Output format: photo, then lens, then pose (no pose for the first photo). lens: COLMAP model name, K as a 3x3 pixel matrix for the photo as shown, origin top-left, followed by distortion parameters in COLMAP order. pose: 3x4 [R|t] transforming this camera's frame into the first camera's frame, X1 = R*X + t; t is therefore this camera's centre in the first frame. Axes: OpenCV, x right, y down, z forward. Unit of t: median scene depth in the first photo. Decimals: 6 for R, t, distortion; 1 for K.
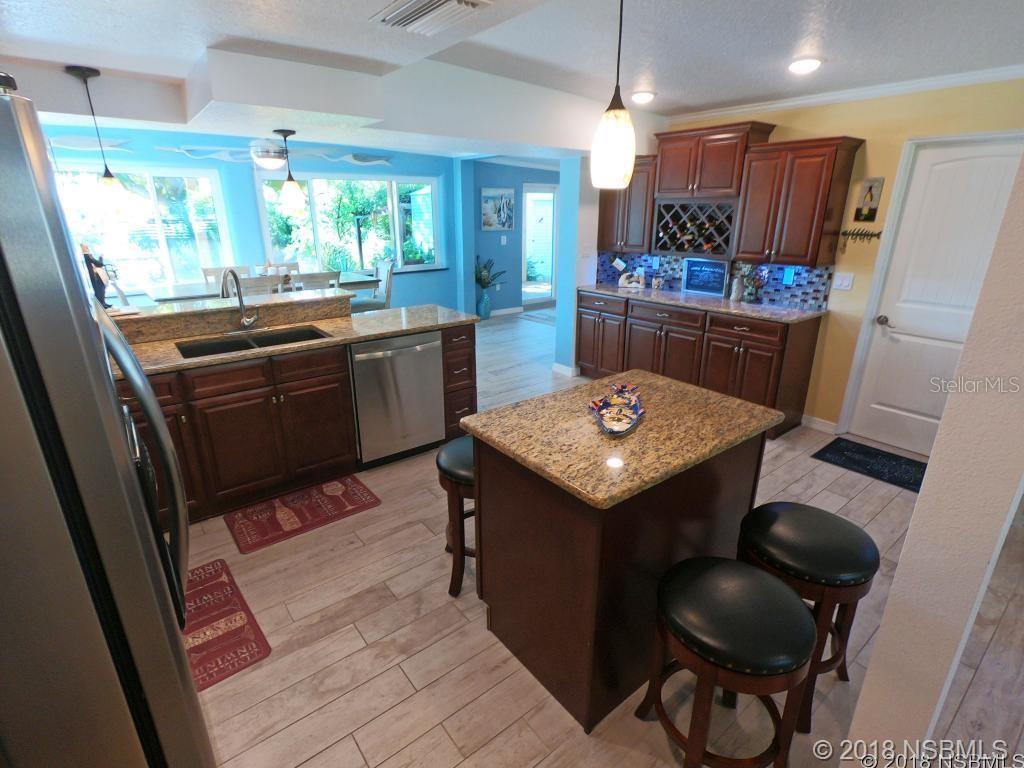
lens RADIAL K [[515.2, 0, 510.5], [0, 515.2, 382.0], [0, 0, 1]] dist [-0.001656, -0.000477]
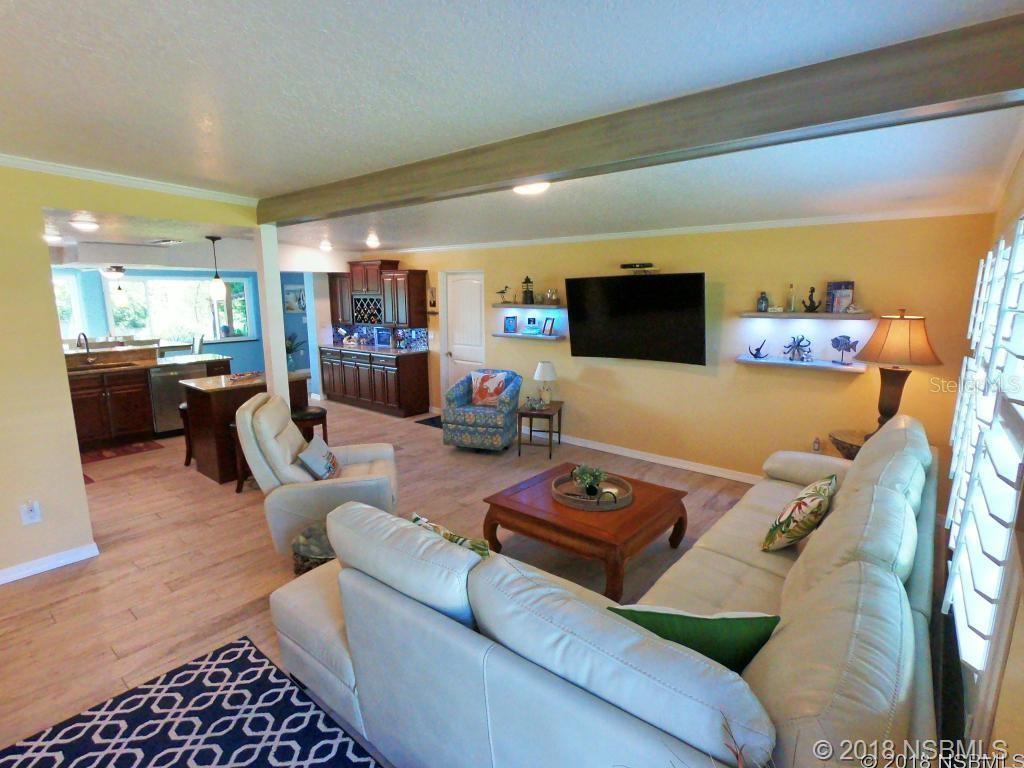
lens RADIAL K [[515.2, 0, 510.5], [0, 515.2, 382.0], [0, 0, 1]] dist [-0.001656, -0.000477]
pose [[0.977905, -0.036812, 0.205782, 0.464882], [0.067604, 0.987168, -0.144668, 0.259464], [-0.197816, 0.155383, 0.967845, -0.863606]]
